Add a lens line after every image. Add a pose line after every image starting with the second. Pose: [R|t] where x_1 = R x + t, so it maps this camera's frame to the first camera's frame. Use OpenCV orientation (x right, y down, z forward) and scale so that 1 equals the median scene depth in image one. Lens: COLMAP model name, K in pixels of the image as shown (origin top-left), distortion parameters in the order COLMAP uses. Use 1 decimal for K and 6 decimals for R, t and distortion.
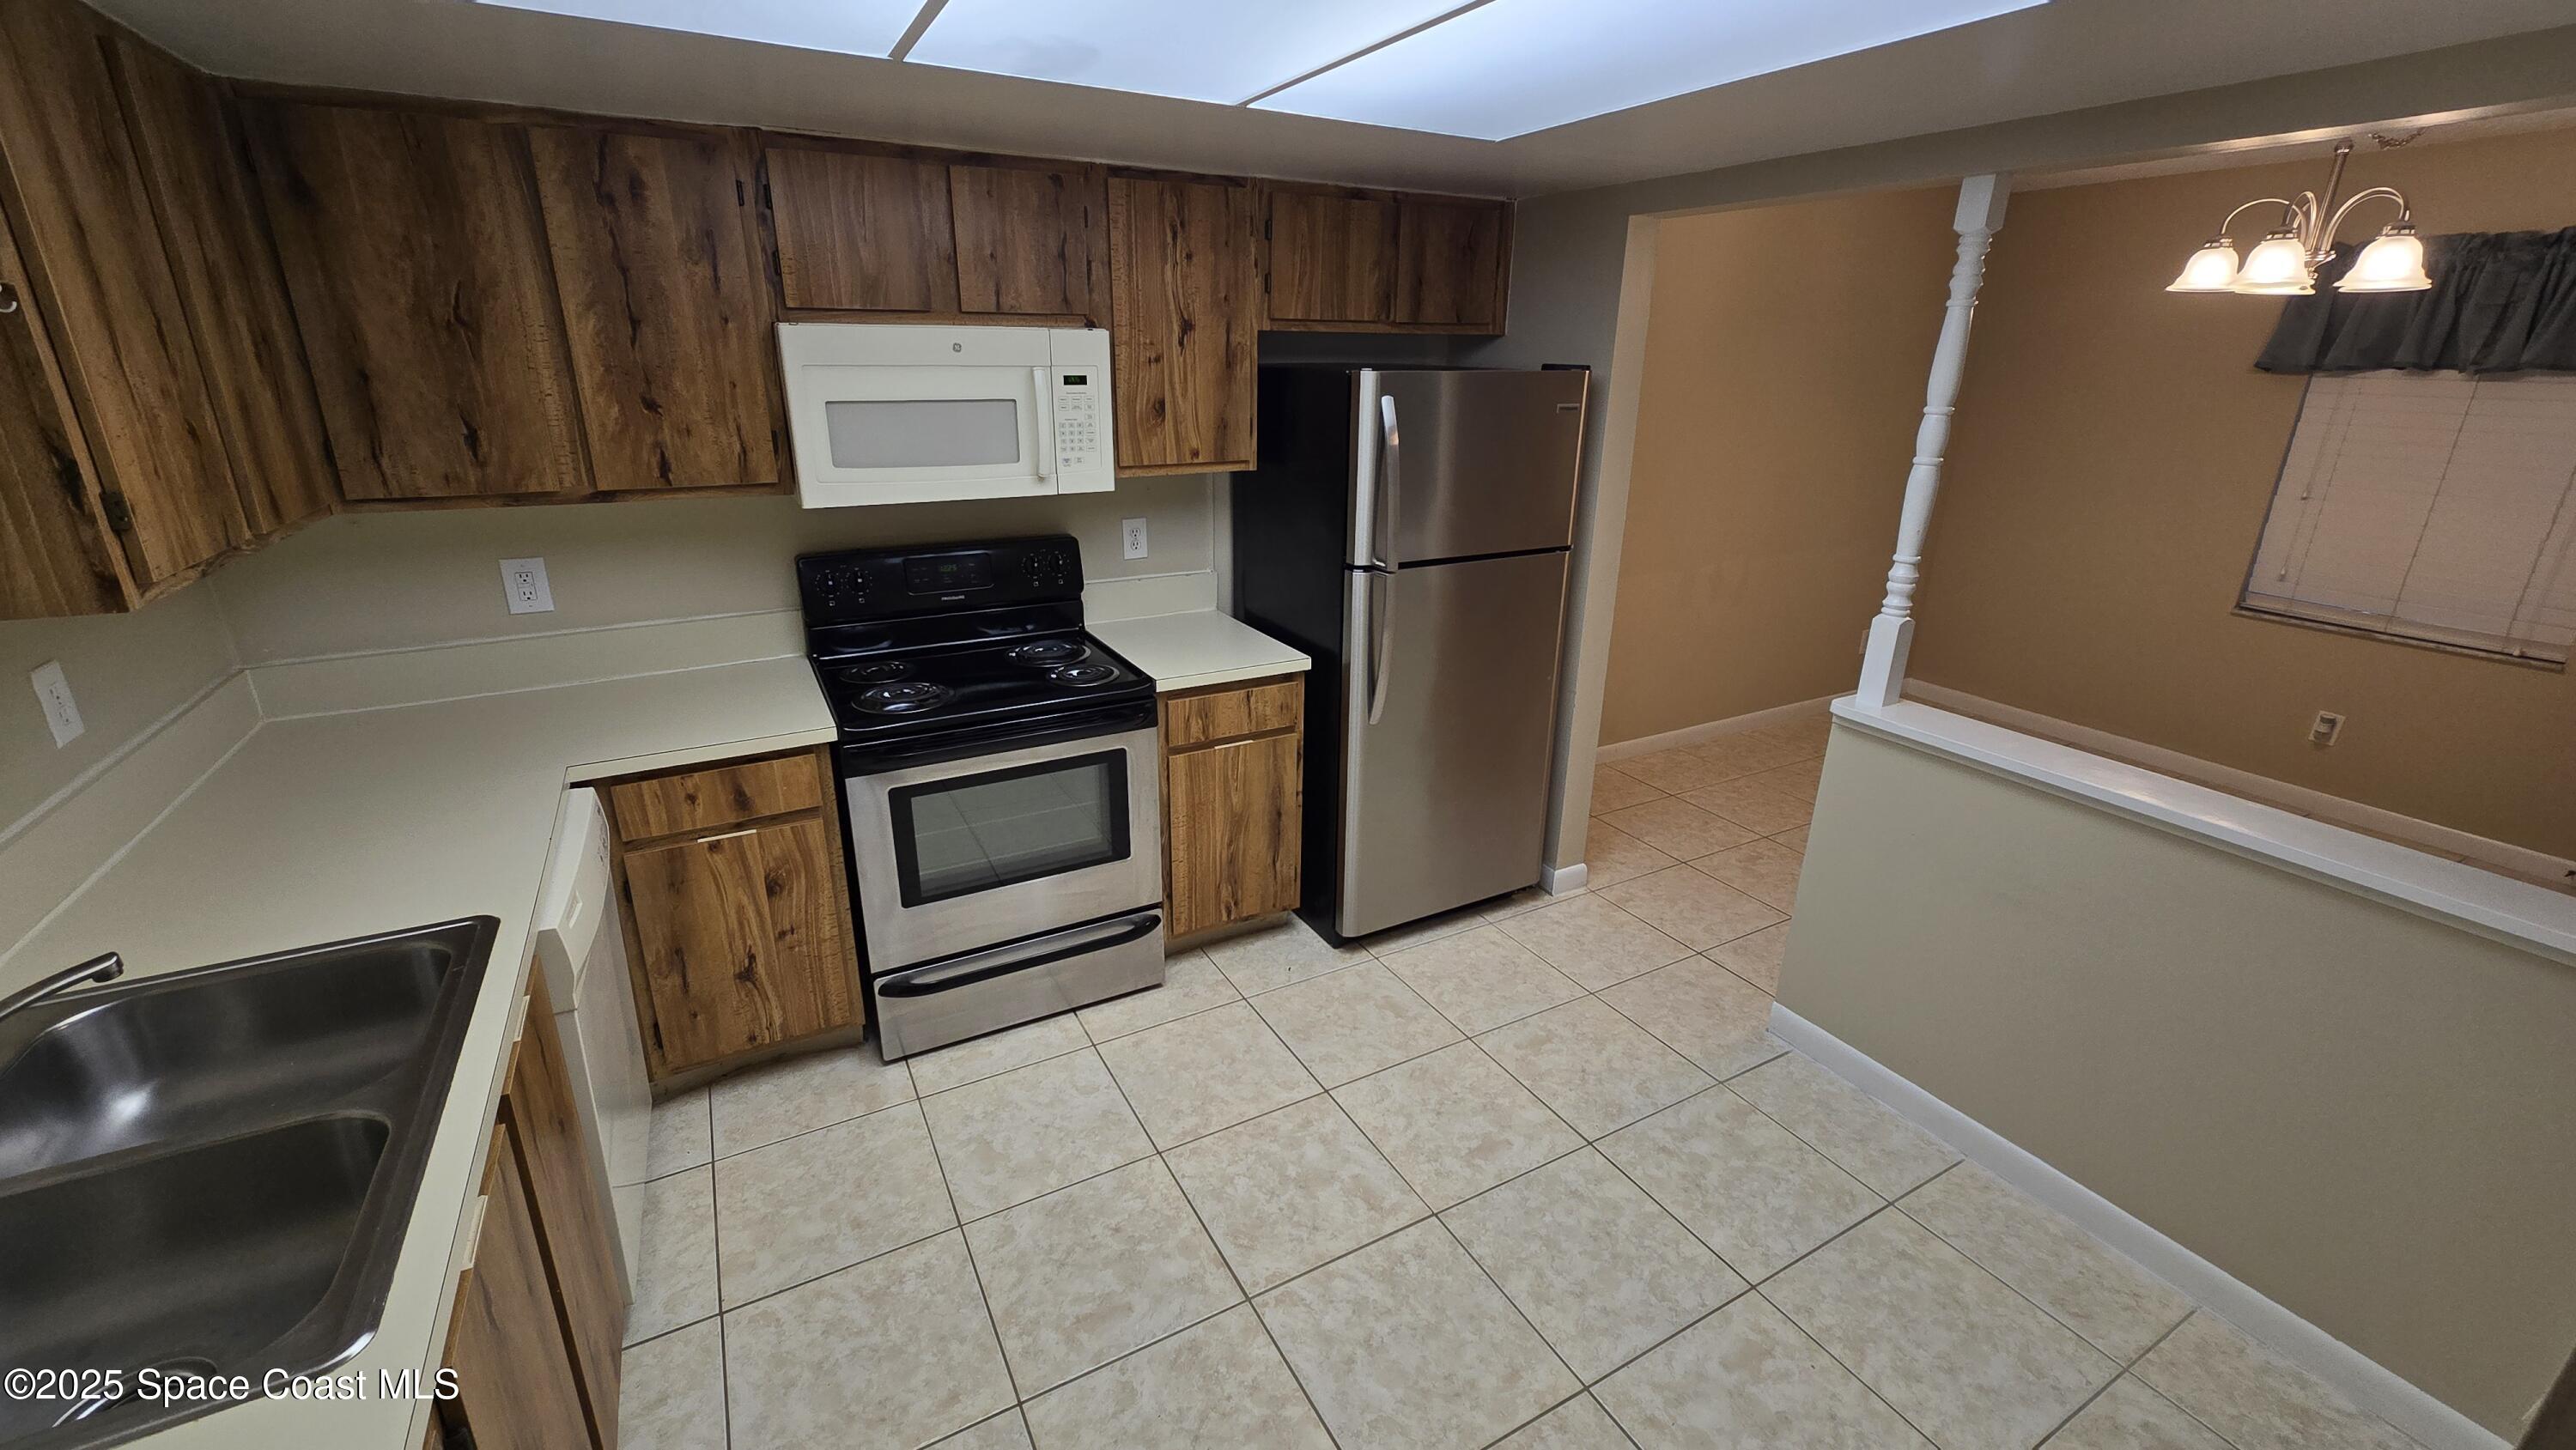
lens RADIAL K [[1050.2, 0, 1281.2], [0, 1050.2, 710.0], [0, 0, 1]] dist [0.001561, 0.000053]
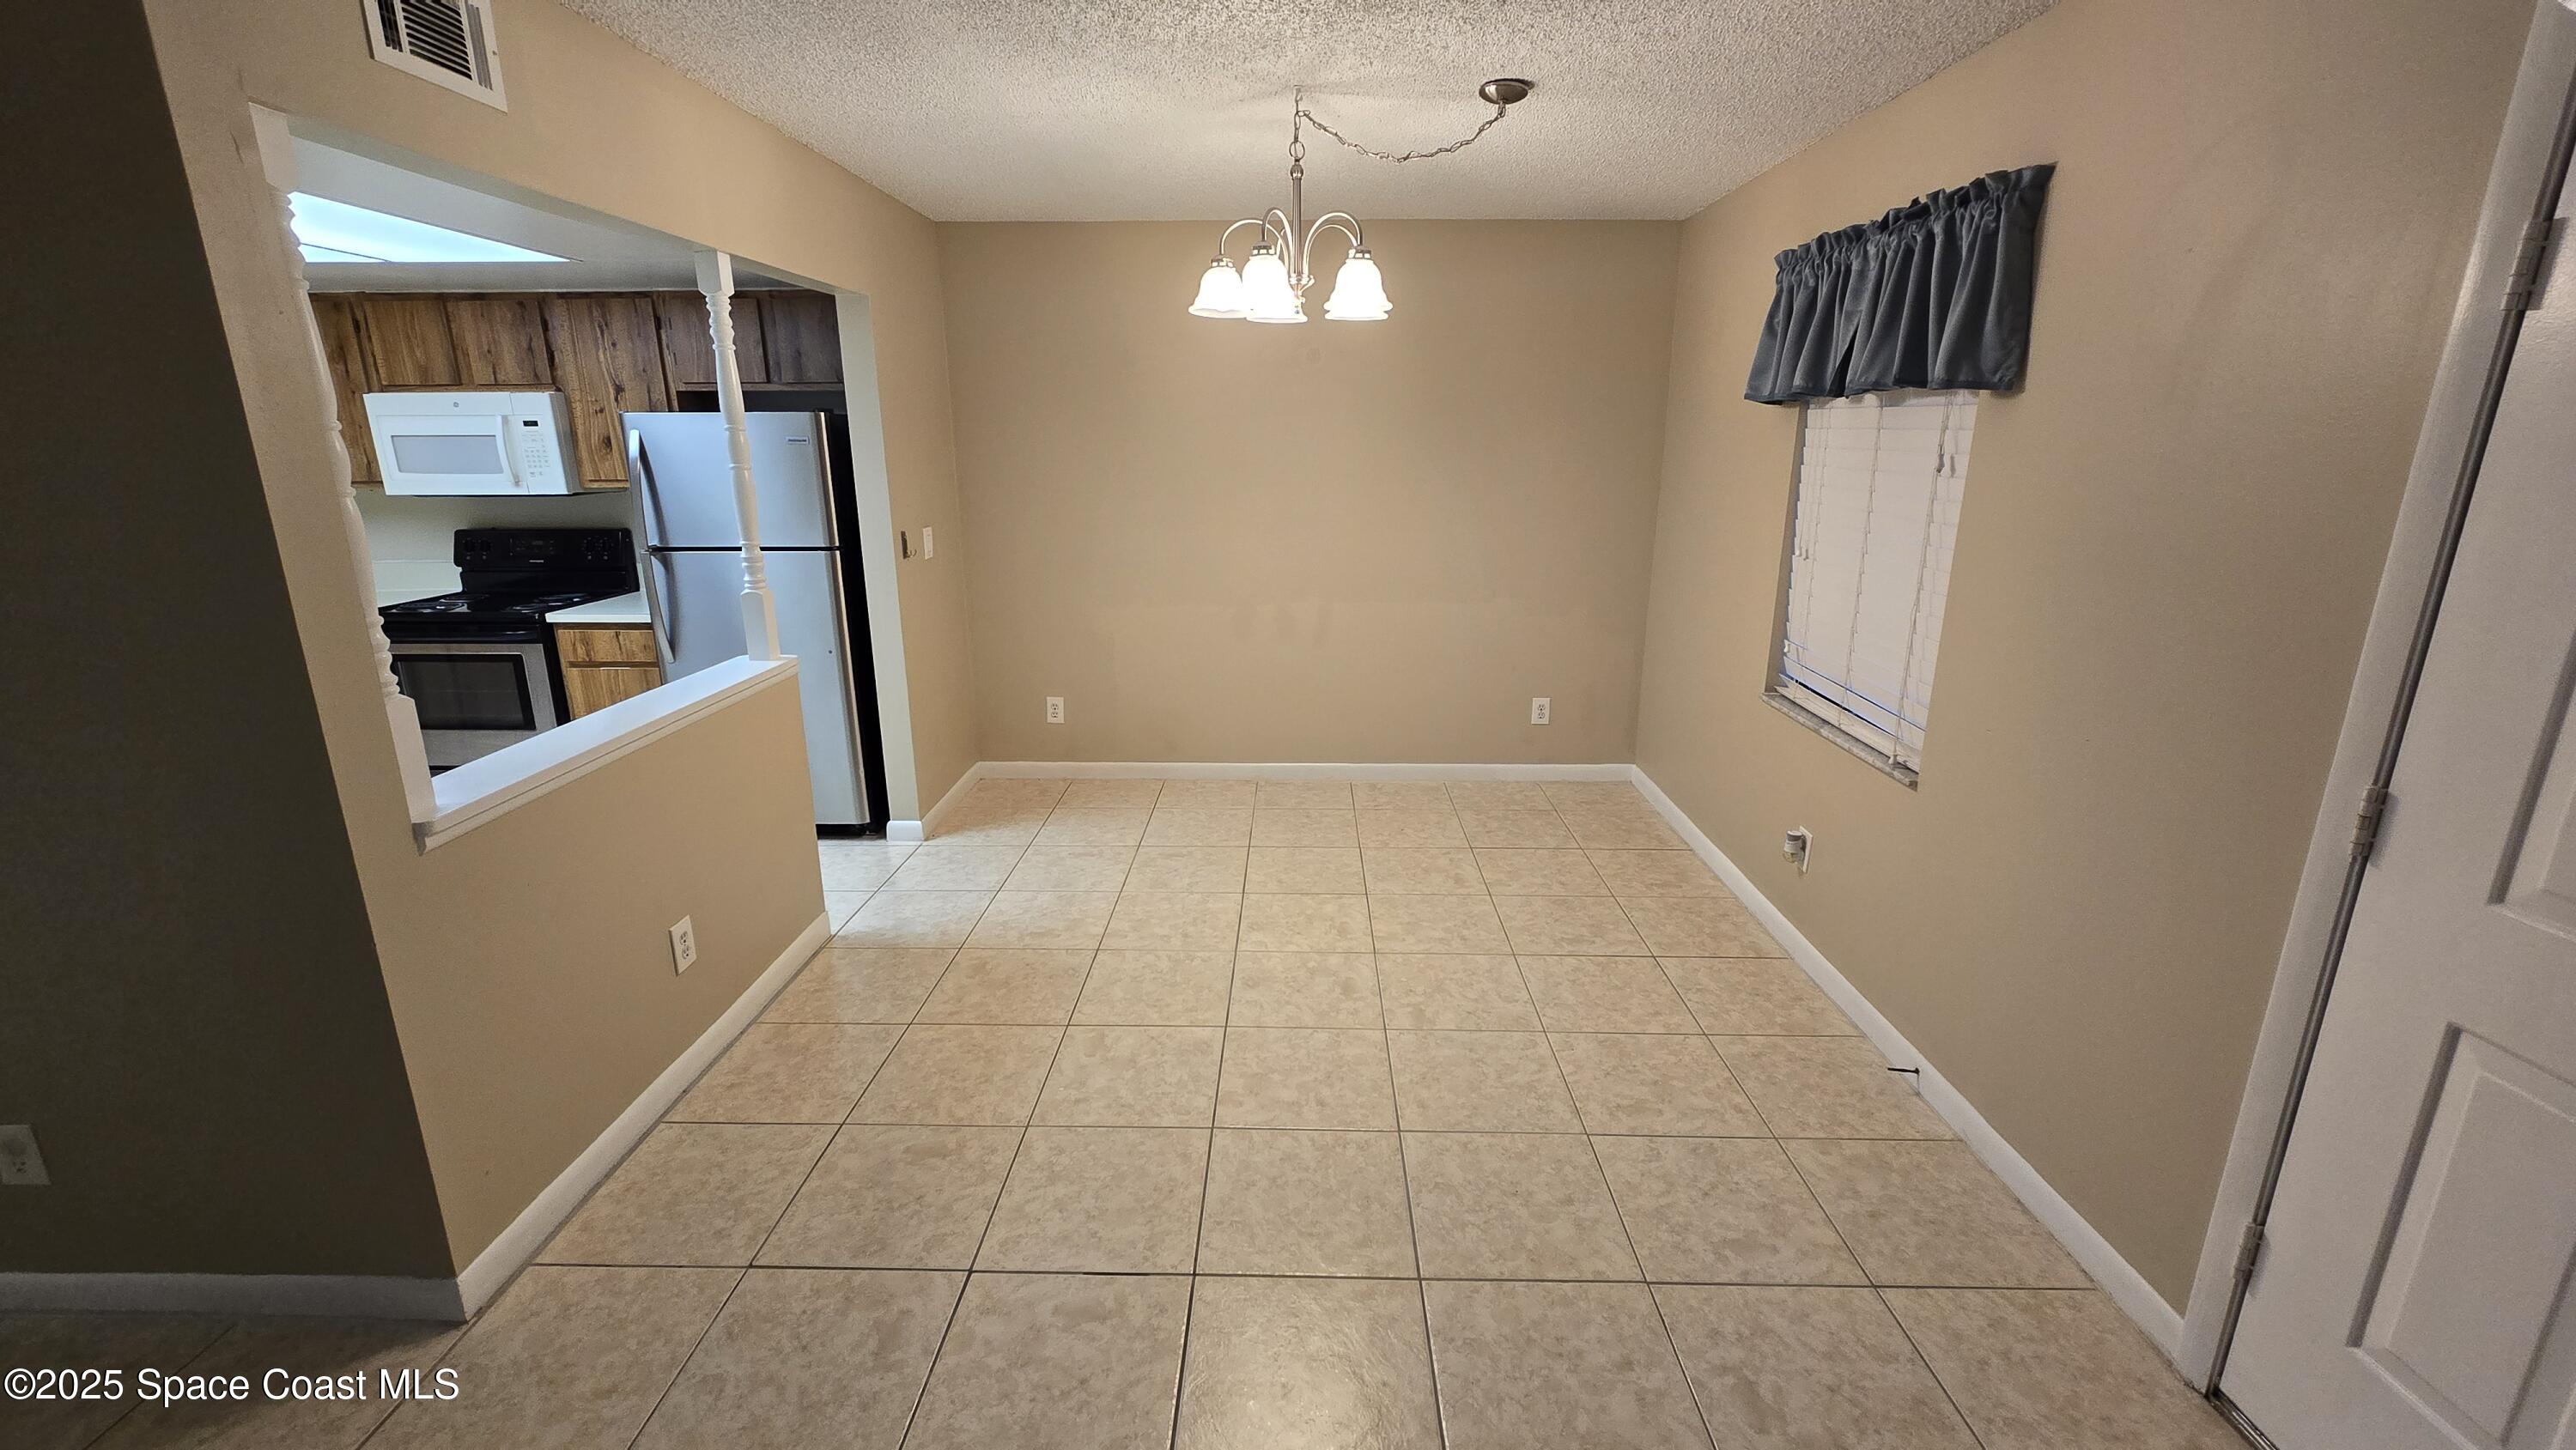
lens RADIAL K [[1050.2, 0, 1276.5], [0, 1050.2, 706.1], [0, 0, 1]] dist [0.001561, 0.000053]
pose [[0.863943, 0.111089, -0.491185, 1.673801], [-0.151727, 0.987463, -0.043542, 0.010434], [0.480190, 0.112143, 0.869967, 0.201775]]
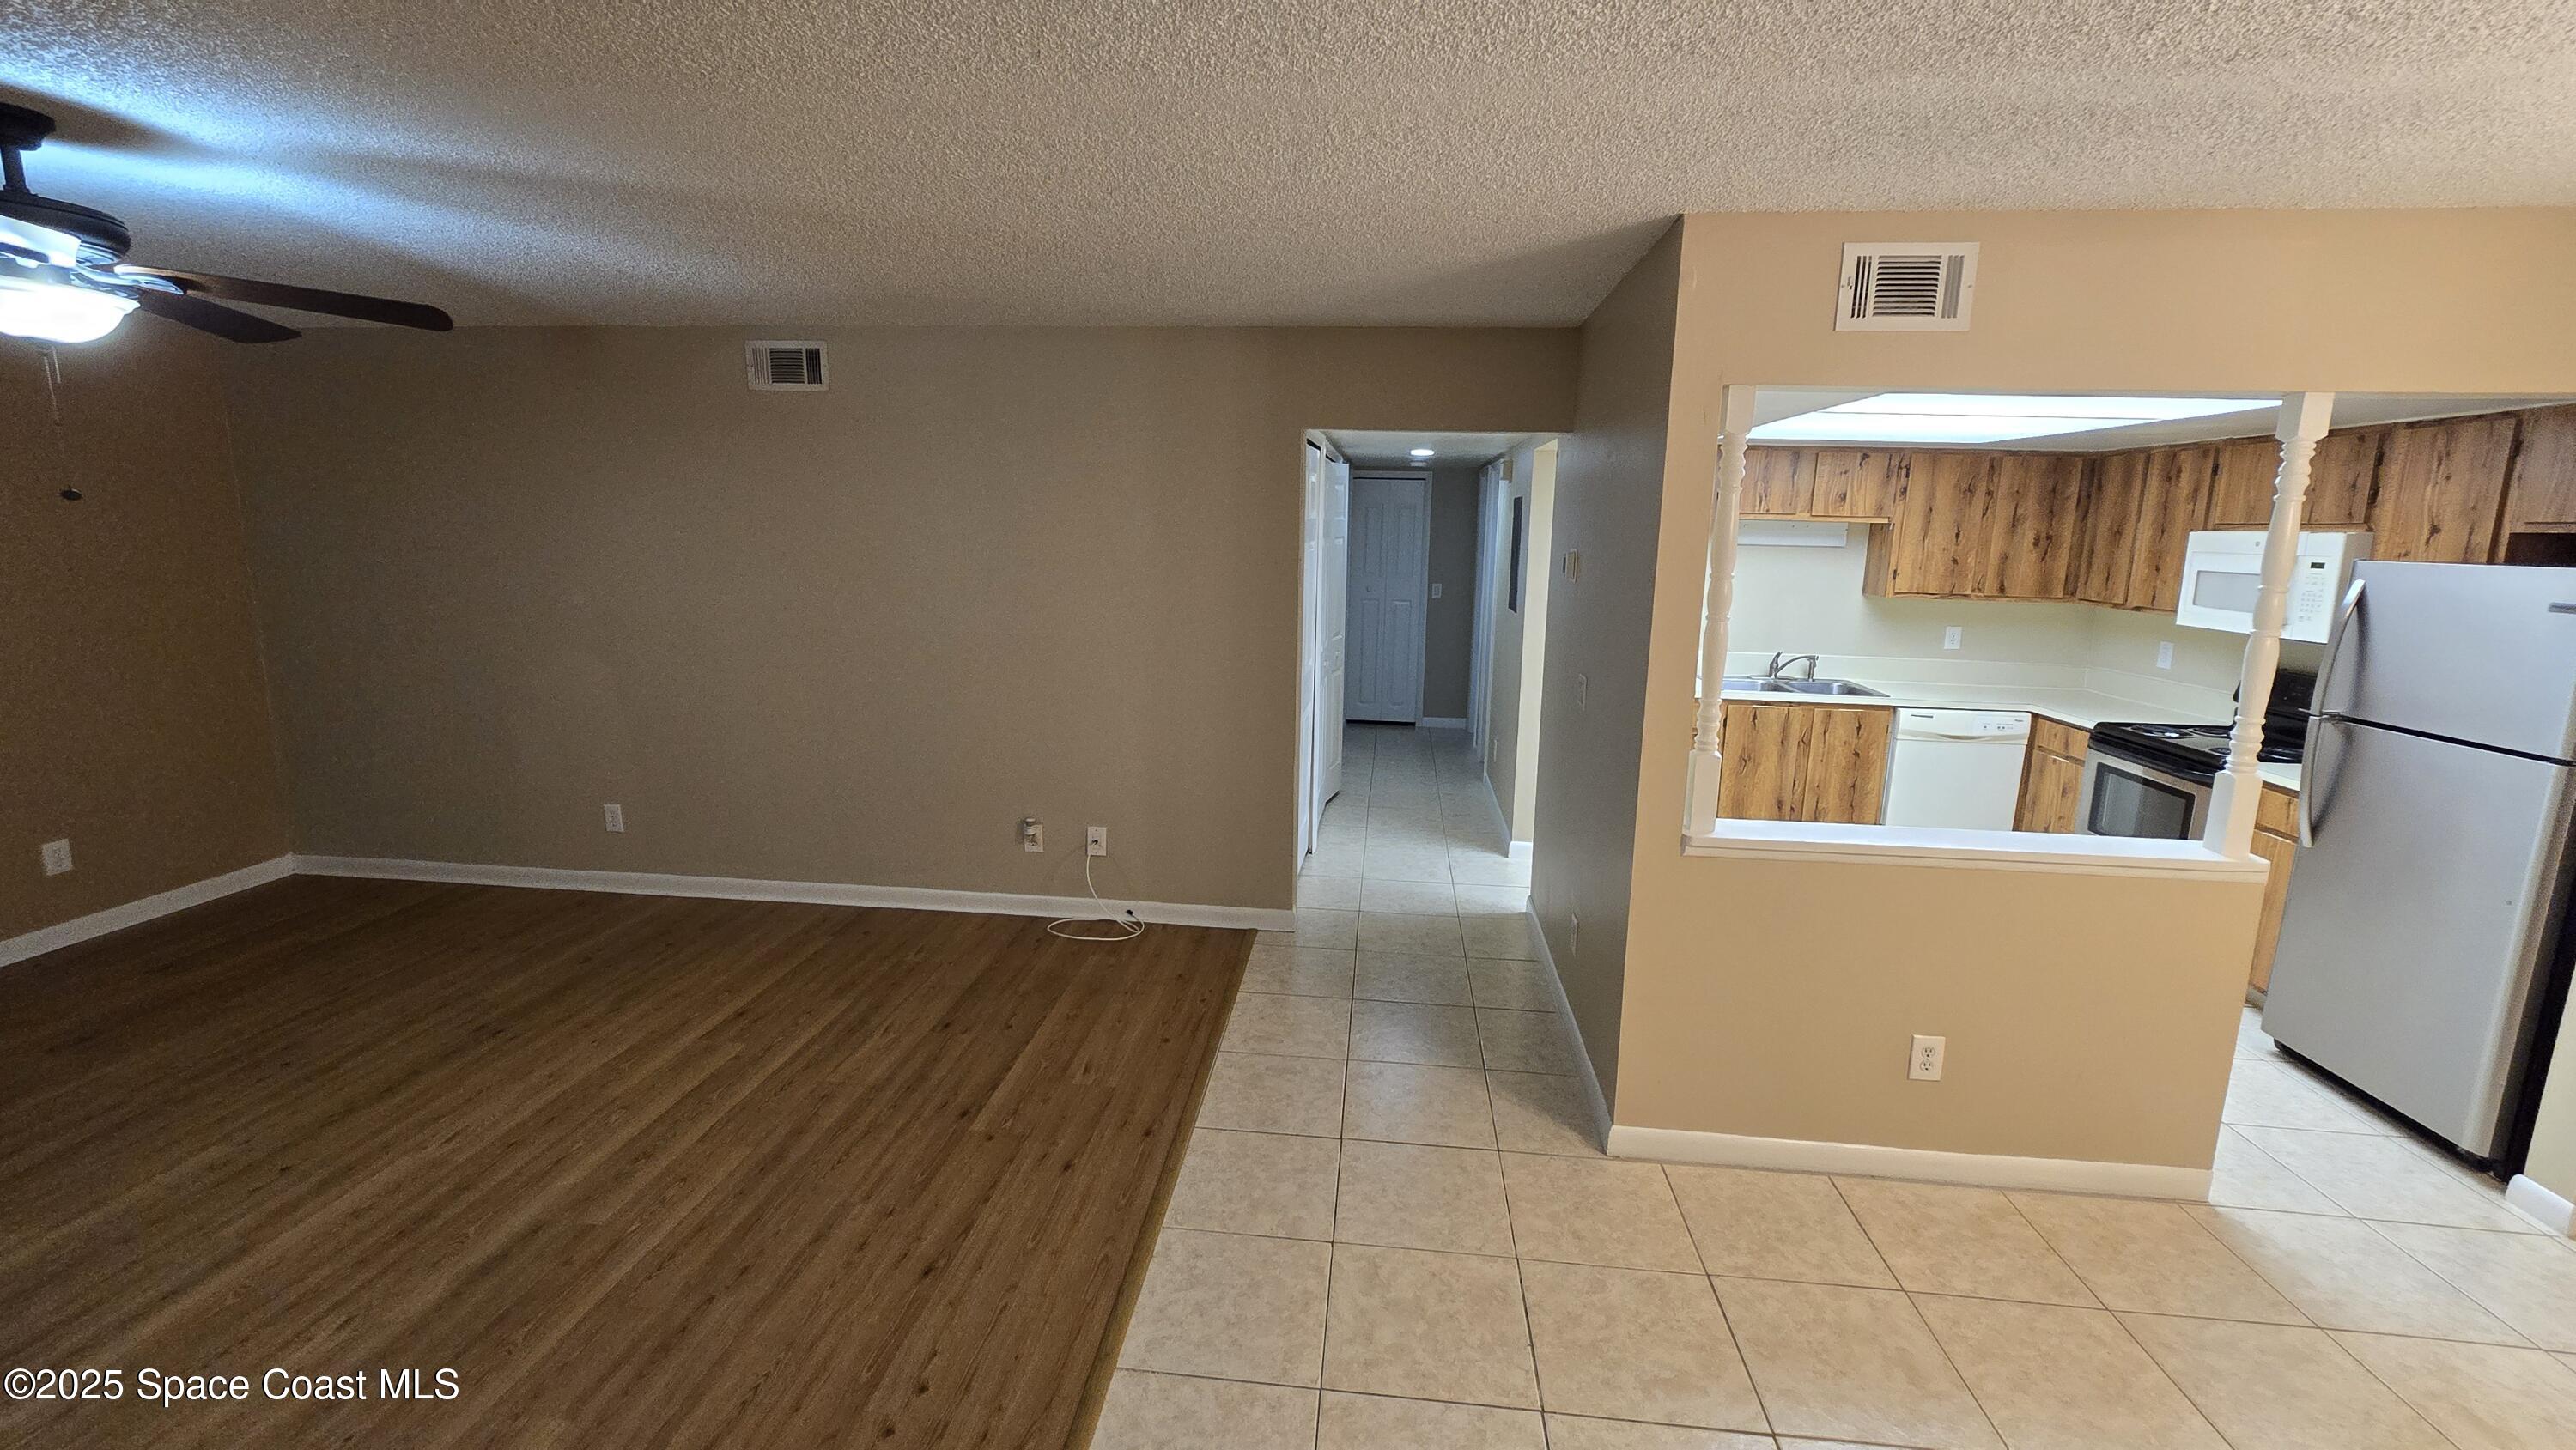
lens RADIAL K [[1050.2, 0, 1287.6], [0, 1050.2, 708.1], [0, 0, 1]] dist [0.001561, 0.000053]
pose [[-0.567547, 0.120965, -0.814407, 1.912566], [-0.296906, 0.892526, 0.339477, -0.212136], [0.767944, 0.434471, -0.470635, 0.687863]]
